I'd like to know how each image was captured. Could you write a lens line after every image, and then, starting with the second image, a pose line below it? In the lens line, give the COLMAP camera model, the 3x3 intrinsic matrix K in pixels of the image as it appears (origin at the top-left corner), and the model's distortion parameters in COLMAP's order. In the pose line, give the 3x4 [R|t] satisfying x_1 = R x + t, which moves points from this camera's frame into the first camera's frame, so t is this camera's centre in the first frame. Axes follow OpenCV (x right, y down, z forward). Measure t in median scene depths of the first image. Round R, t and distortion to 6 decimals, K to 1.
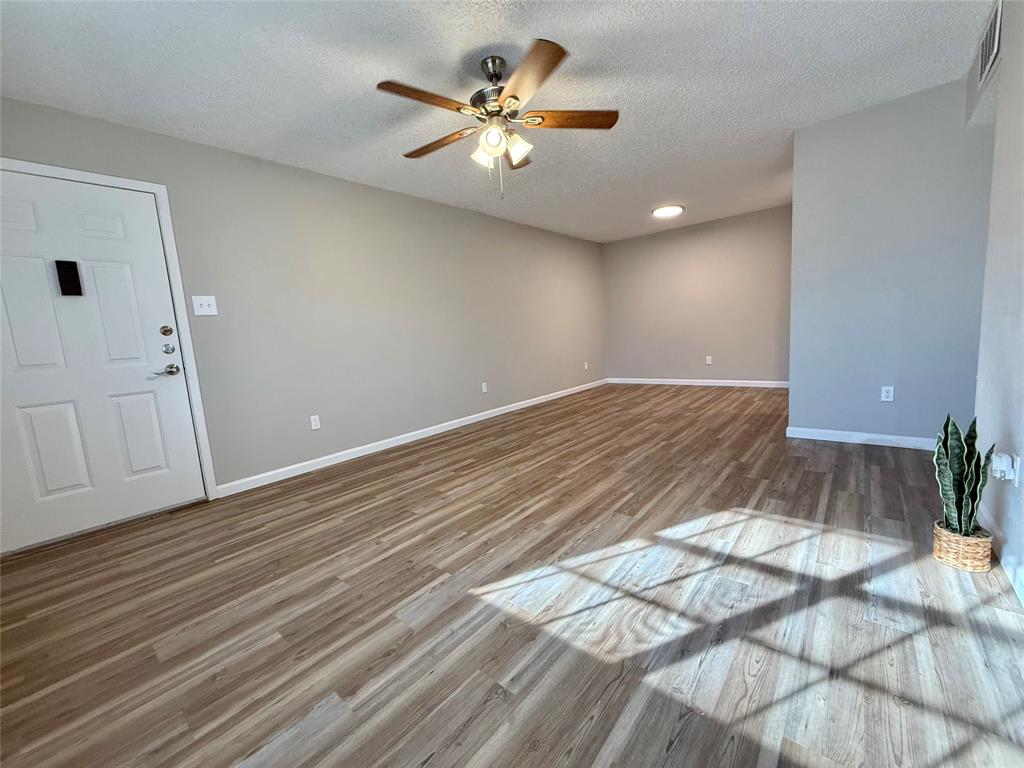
lens RADIAL K [[409.1, 0, 511.9], [0, 409.1, 382.5], [0, 0, 1]] dist [0.000644, 0.000167]
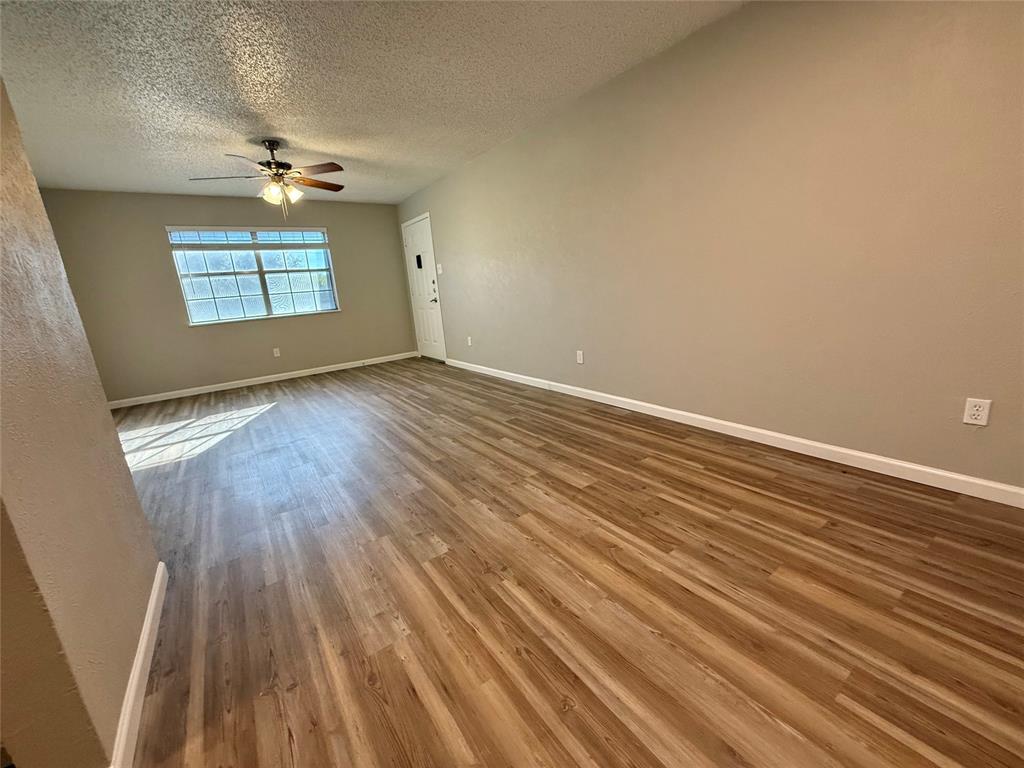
lens RADIAL K [[409.1, 0, 511.9], [0, 409.1, 382.5], [0, 0, 1]] dist [0.000644, 0.000167]
pose [[-0.241632, 0.310172, -0.919460, 1.520480], [-0.028861, 0.944822, 0.326312, -0.422149], [0.969939, 0.105384, -0.219348, 2.377048]]
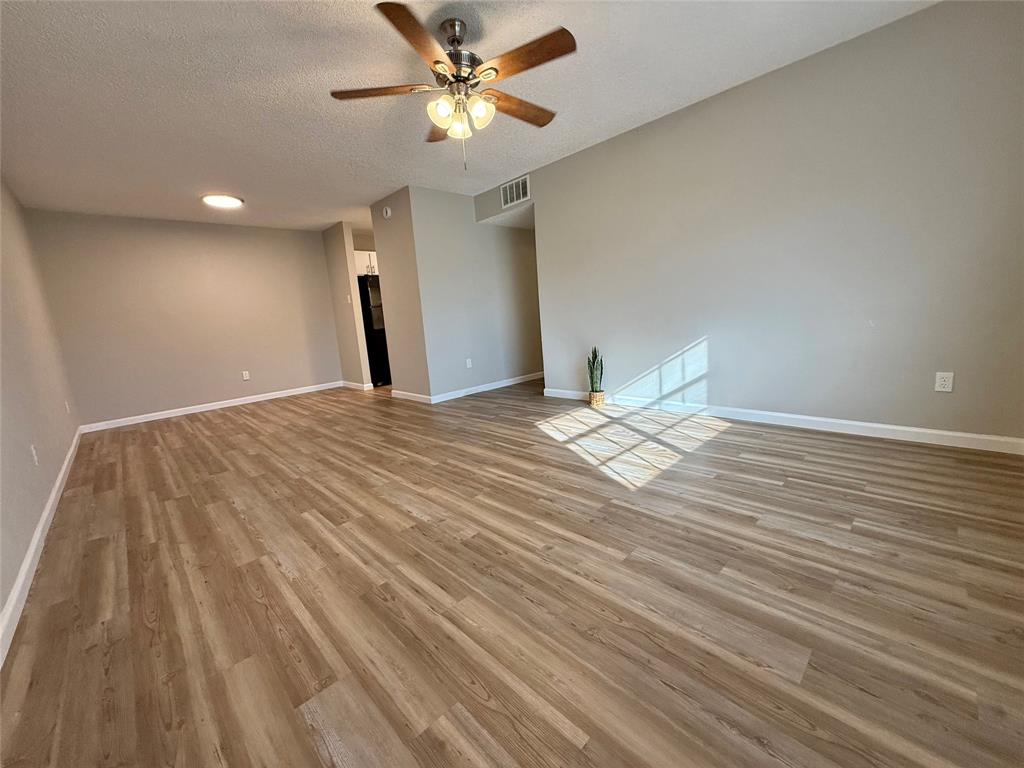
lens RADIAL K [[409.1, 0, 511.9], [0, 409.1, 382.5], [0, 0, 1]] dist [0.000644, 0.000167]
pose [[0.101014, -0.108931, 0.988904, -1.063891], [0.192612, 0.977323, 0.087980, -0.012152], [-0.976062, 0.181587, 0.119705, 0.887734]]
